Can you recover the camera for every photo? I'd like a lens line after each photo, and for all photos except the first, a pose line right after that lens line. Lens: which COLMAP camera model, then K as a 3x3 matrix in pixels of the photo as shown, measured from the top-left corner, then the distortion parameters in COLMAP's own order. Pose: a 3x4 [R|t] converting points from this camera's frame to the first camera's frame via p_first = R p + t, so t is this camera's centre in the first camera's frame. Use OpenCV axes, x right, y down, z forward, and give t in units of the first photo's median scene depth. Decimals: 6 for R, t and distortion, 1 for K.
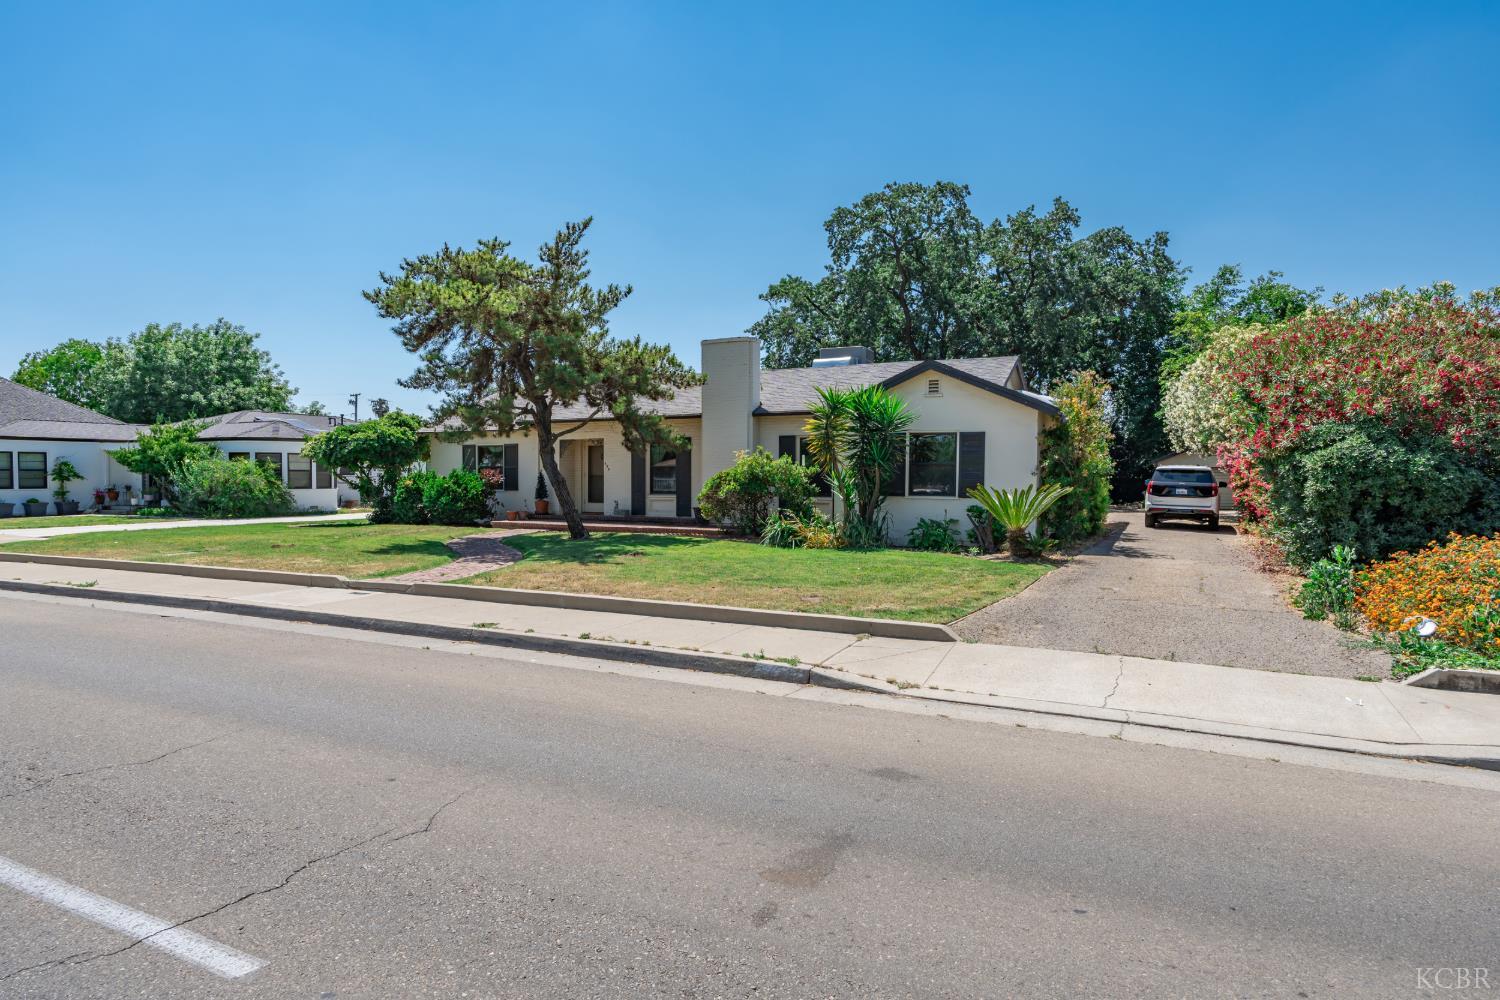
lens RADIAL K [[862.8, 0, 751.9], [0, 862.8, 488.8], [0, 0, 1]] dist [-0.029030, -0.000098]
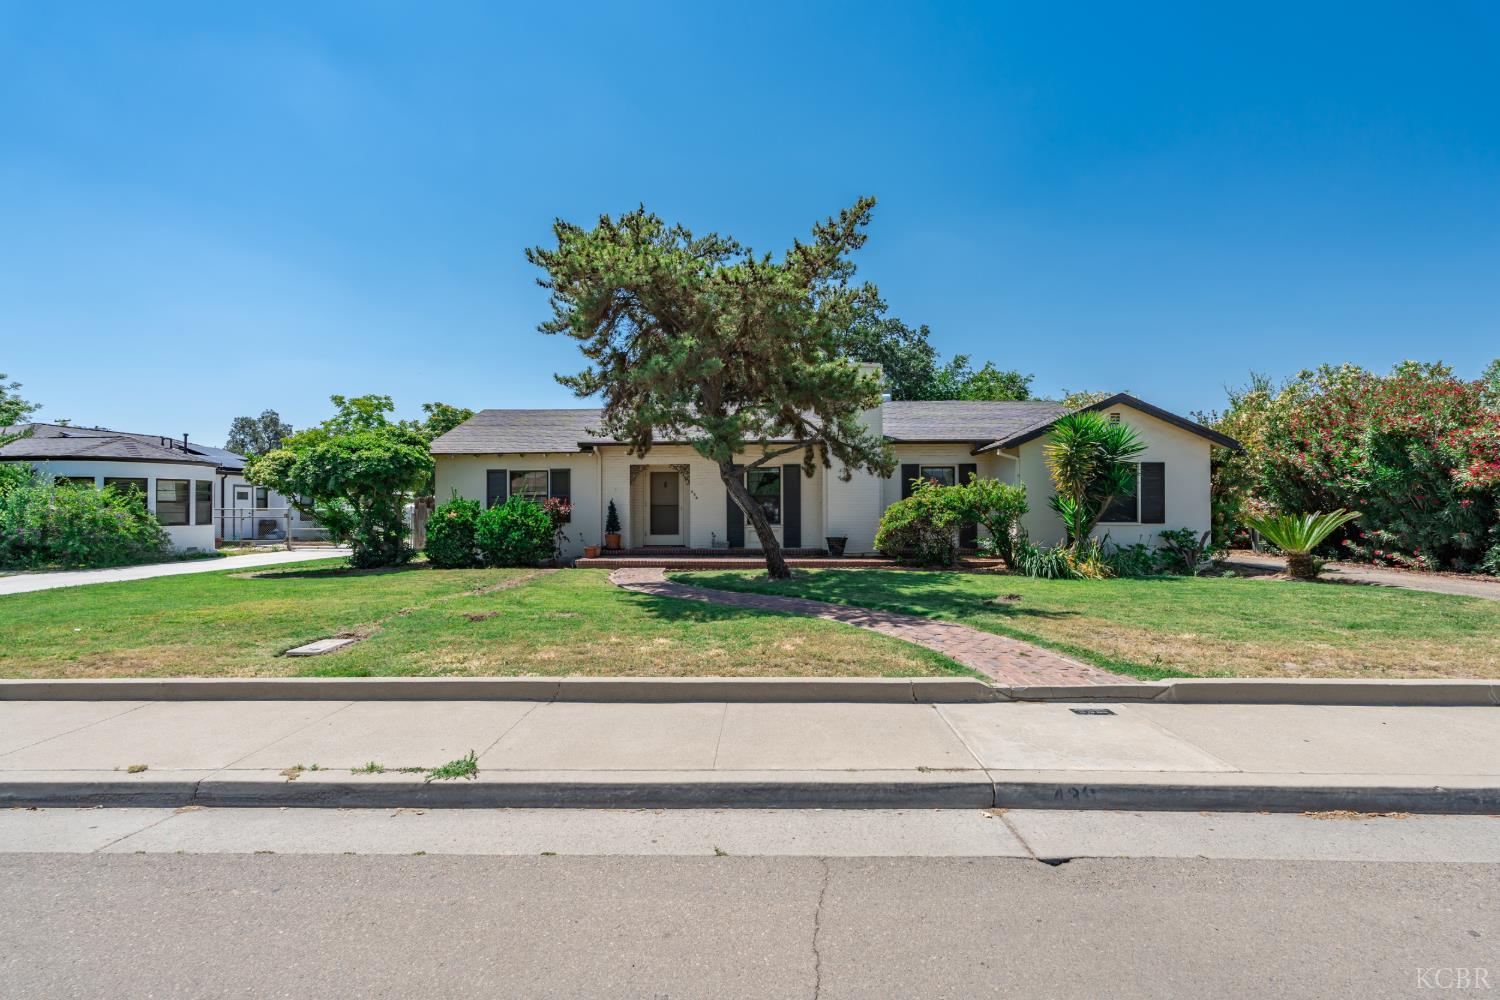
lens RADIAL K [[657.8, 0, 750.9], [0, 657.8, 507.1], [0, 0, 1]] dist [-0.004761, 0.000226]
pose [[0.905081, -0.005428, 0.425205, -0.401608], [0.012324, 0.999833, -0.013468, -0.002910], [-0.425061, 0.017430, 0.904997, 0.328701]]
